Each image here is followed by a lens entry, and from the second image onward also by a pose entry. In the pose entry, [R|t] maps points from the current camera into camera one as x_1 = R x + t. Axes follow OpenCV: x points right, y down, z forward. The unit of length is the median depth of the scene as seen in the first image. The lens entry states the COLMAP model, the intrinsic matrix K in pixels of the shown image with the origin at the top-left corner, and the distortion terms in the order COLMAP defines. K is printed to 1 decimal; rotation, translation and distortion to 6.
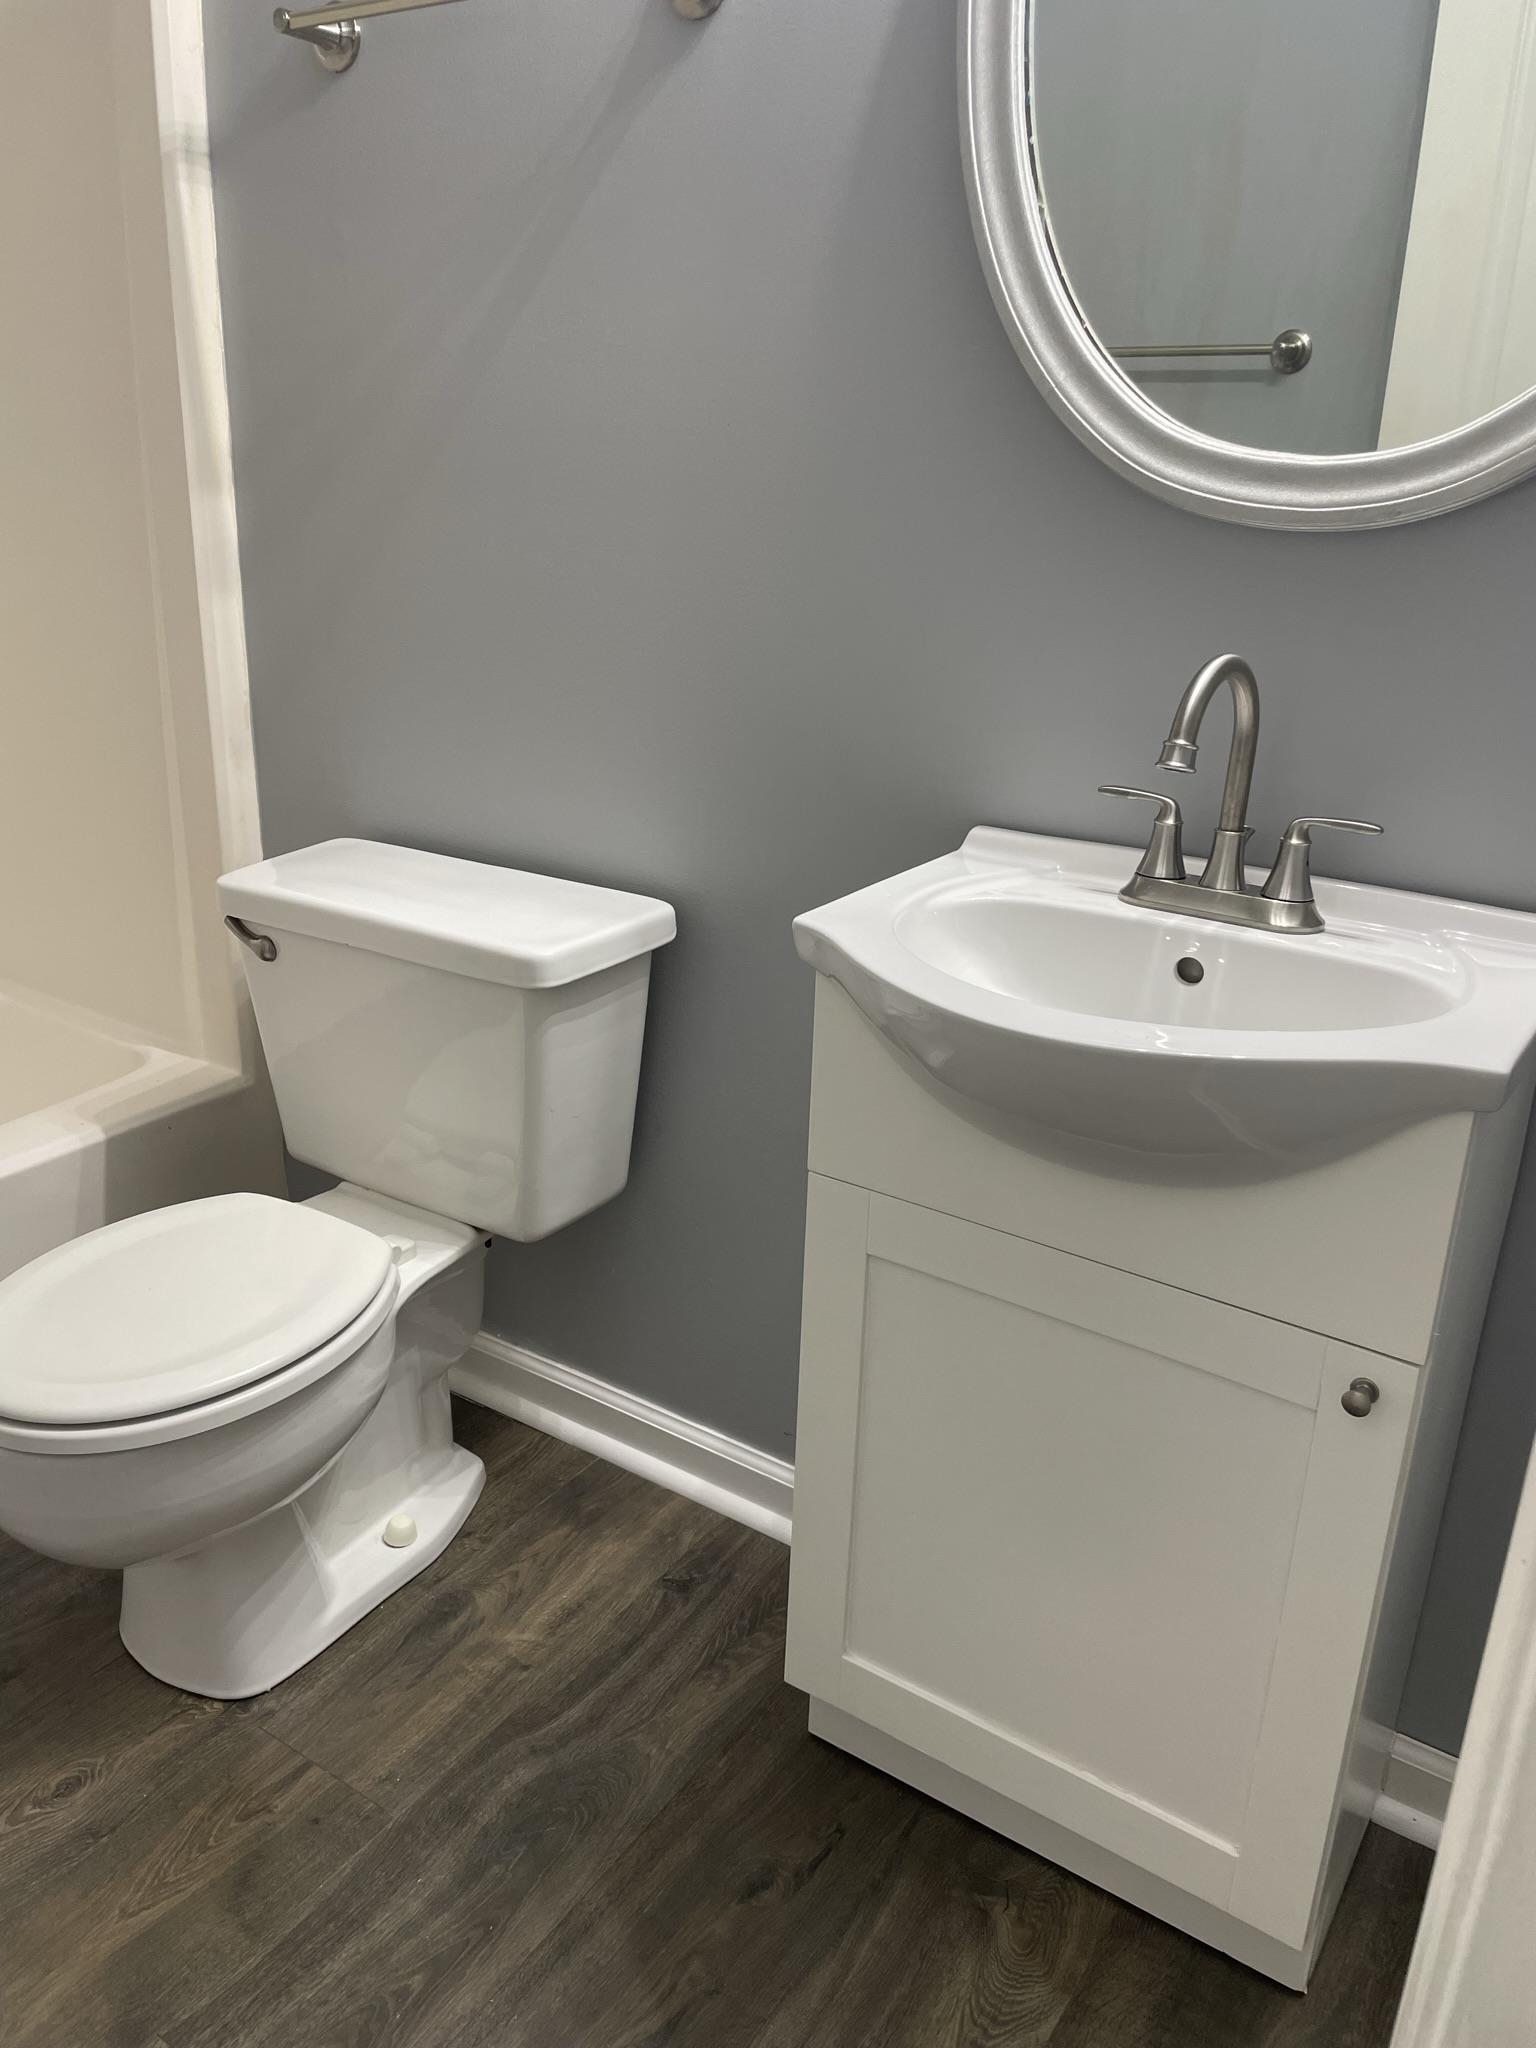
lens RADIAL K [[1560.4, 0, 752.2], [0, 1560.4, 1009.6], [0, 0, 1]] dist [0.080127, -0.098295]
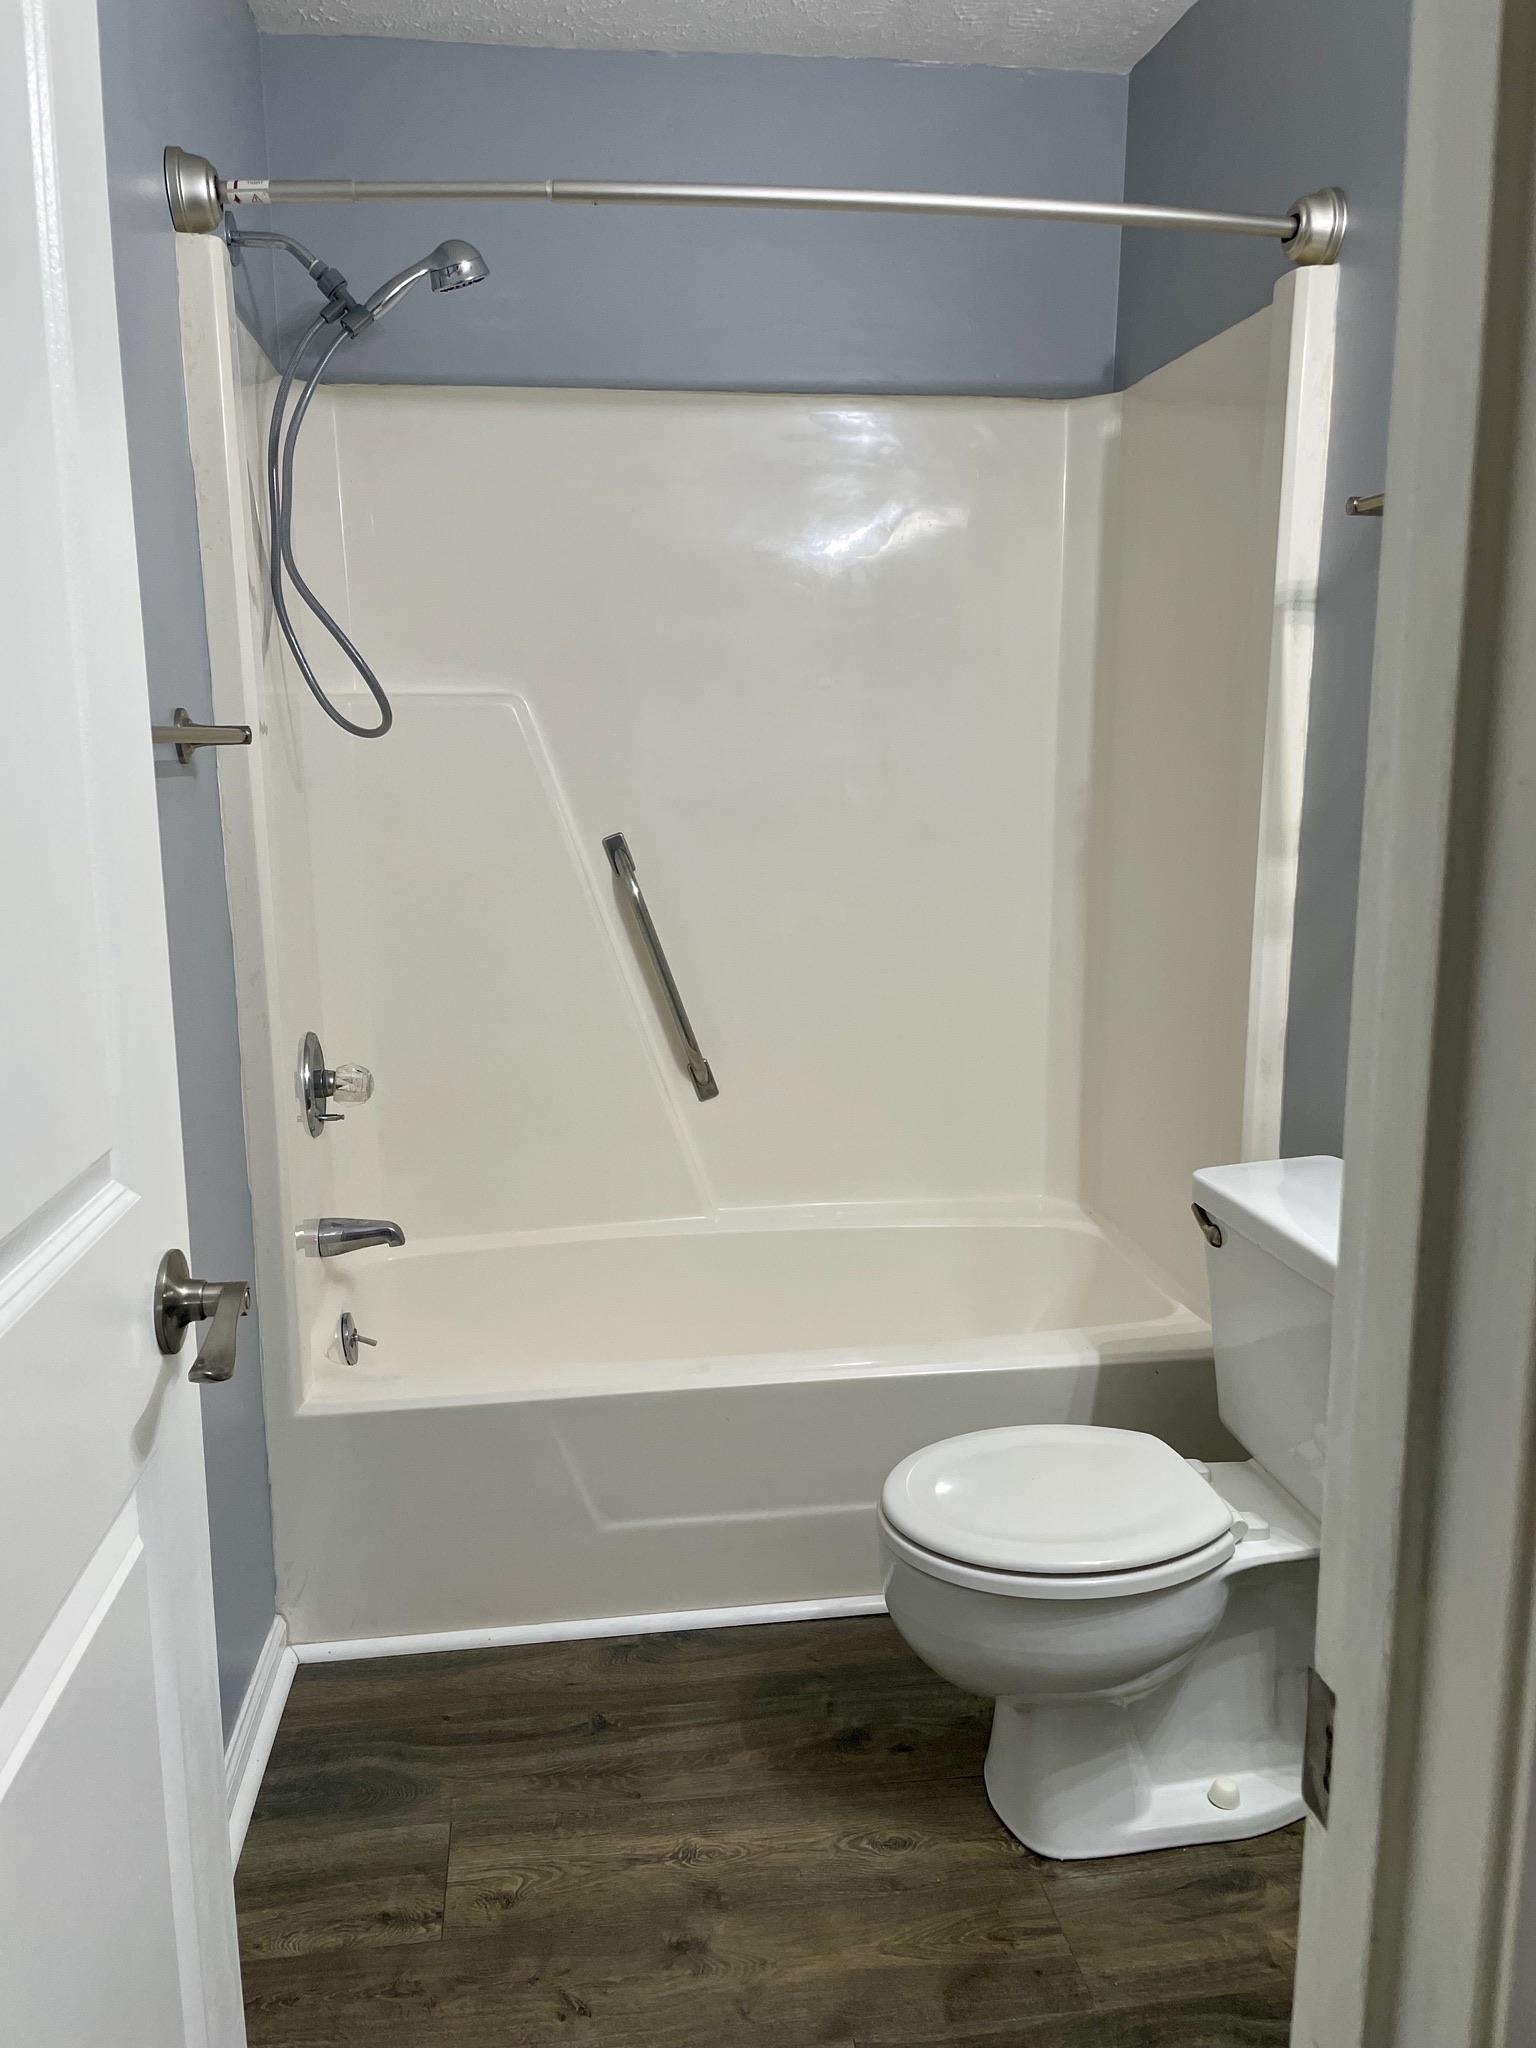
lens RADIAL K [[1560.4, 0, 737.1], [0, 1560.4, 1004.0], [0, 0, 1]] dist [0.080127, -0.098295]
pose [[0.664263, 0.096133, -0.741292, 0.332447], [-0.225593, 0.971237, -0.076198, -0.039480], [0.712645, 0.217845, 0.666844, -0.086504]]
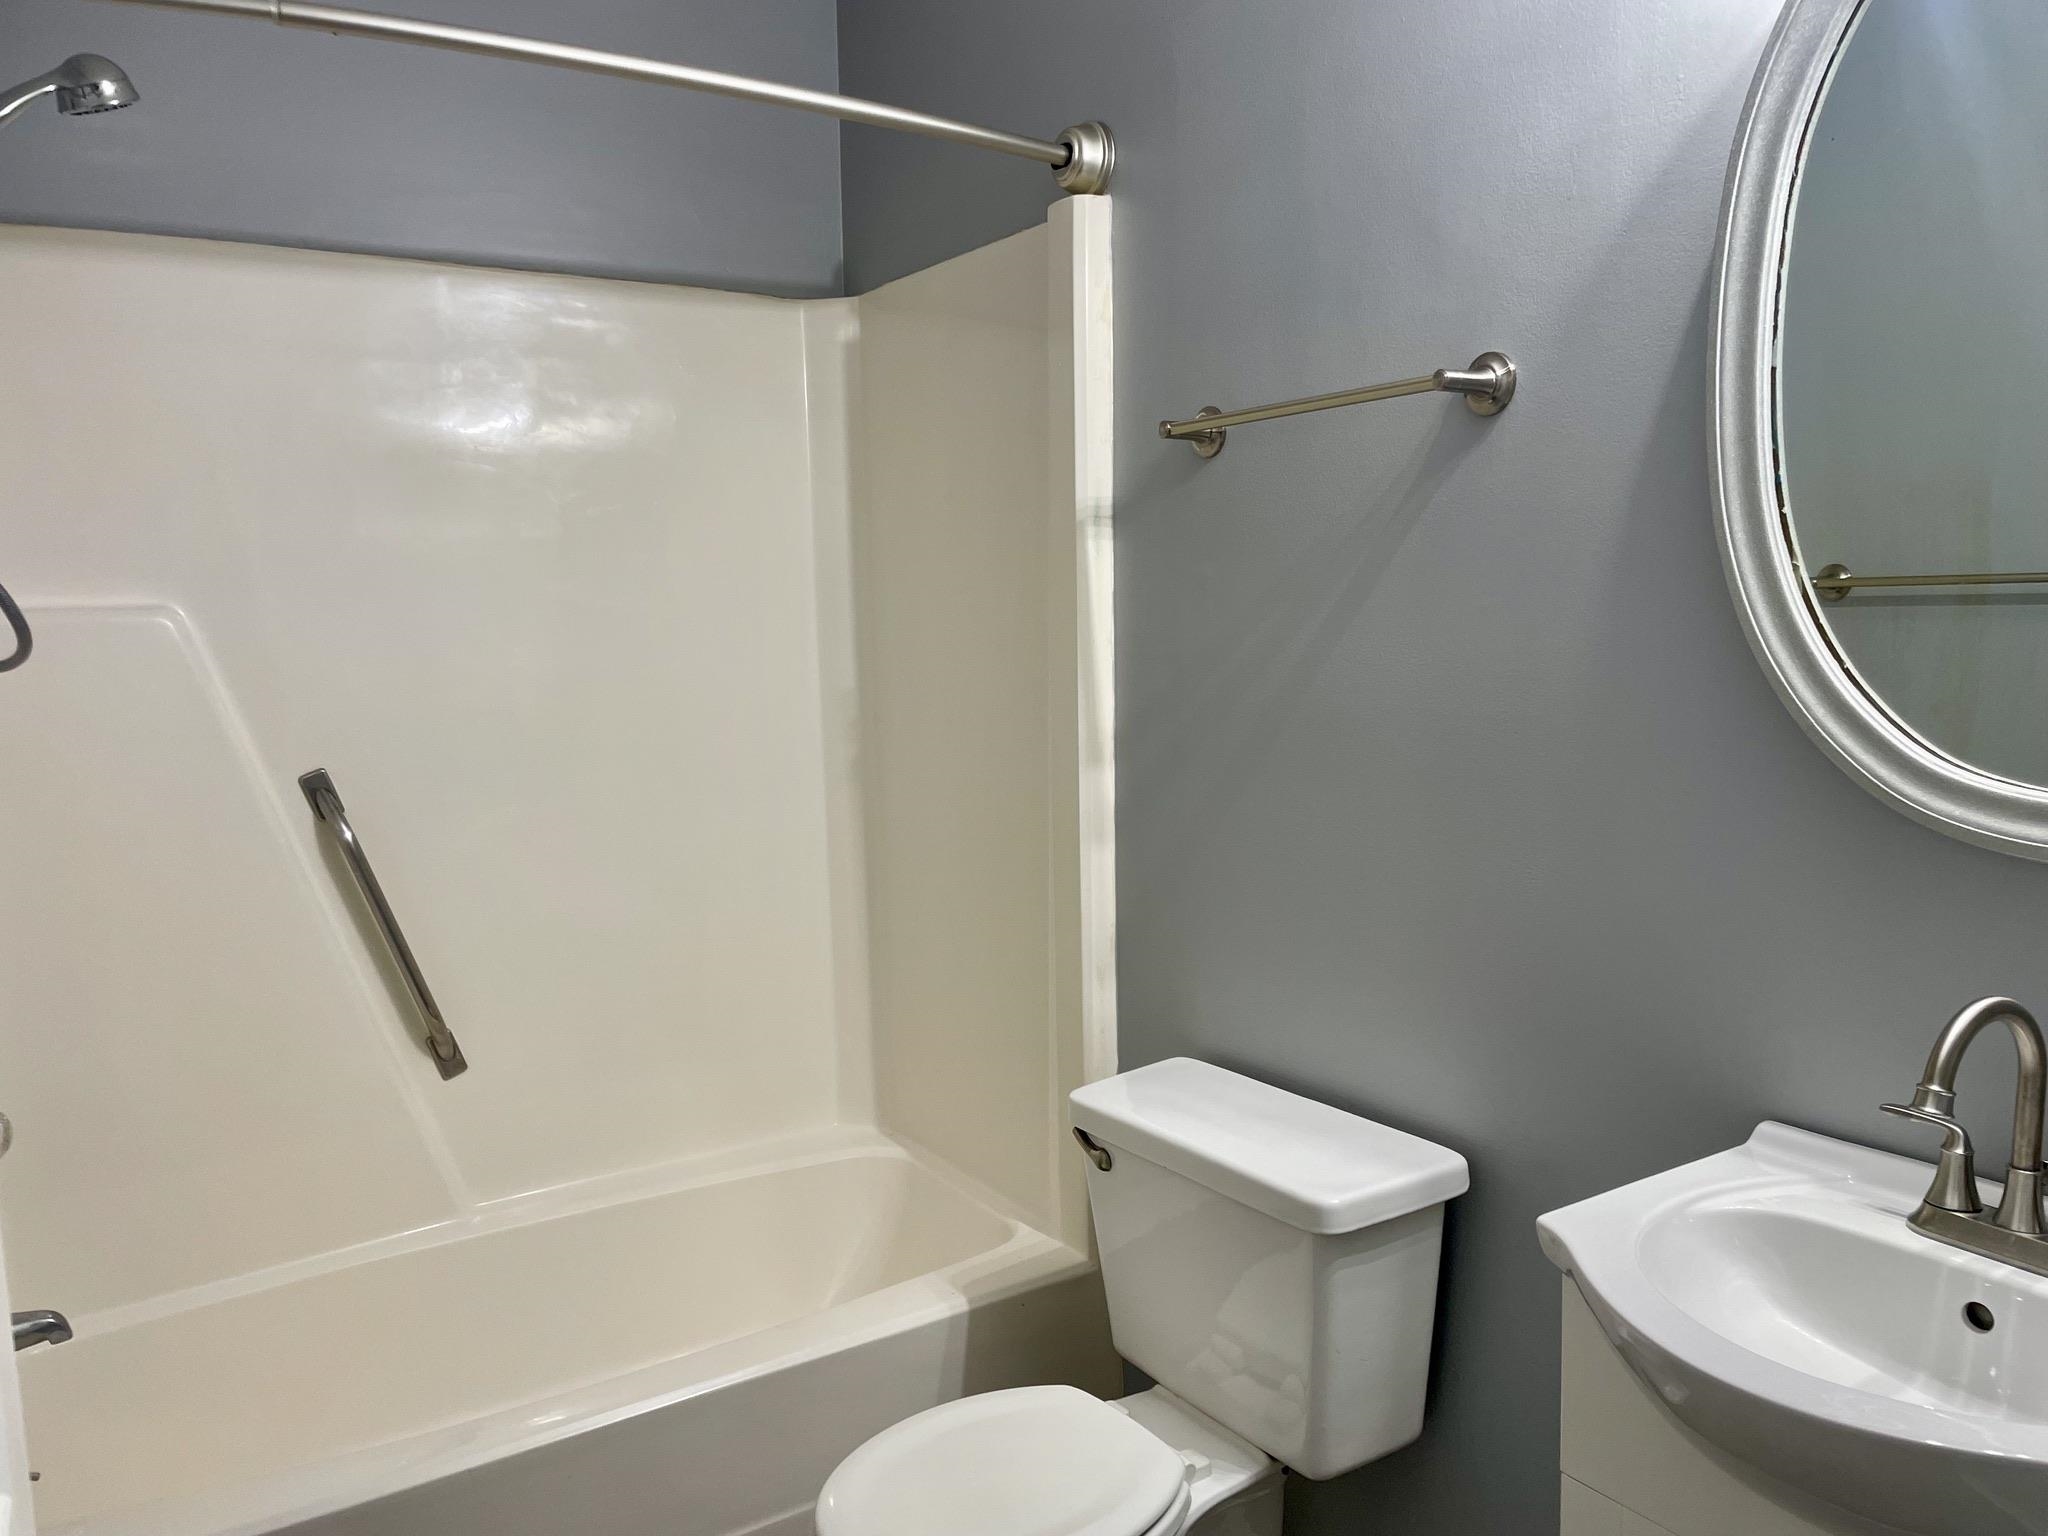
lens RADIAL K [[1560.4, 0, 1036.8], [0, 1560.4, 784.0], [0, 0, 1]] dist [0.080127, -0.098295]
pose [[0.921637, -0.002951, -0.388042, 0.097229], [-0.082790, 0.975453, -0.204051, -0.074166], [0.379119, 0.220187, 0.898769, -0.115731]]
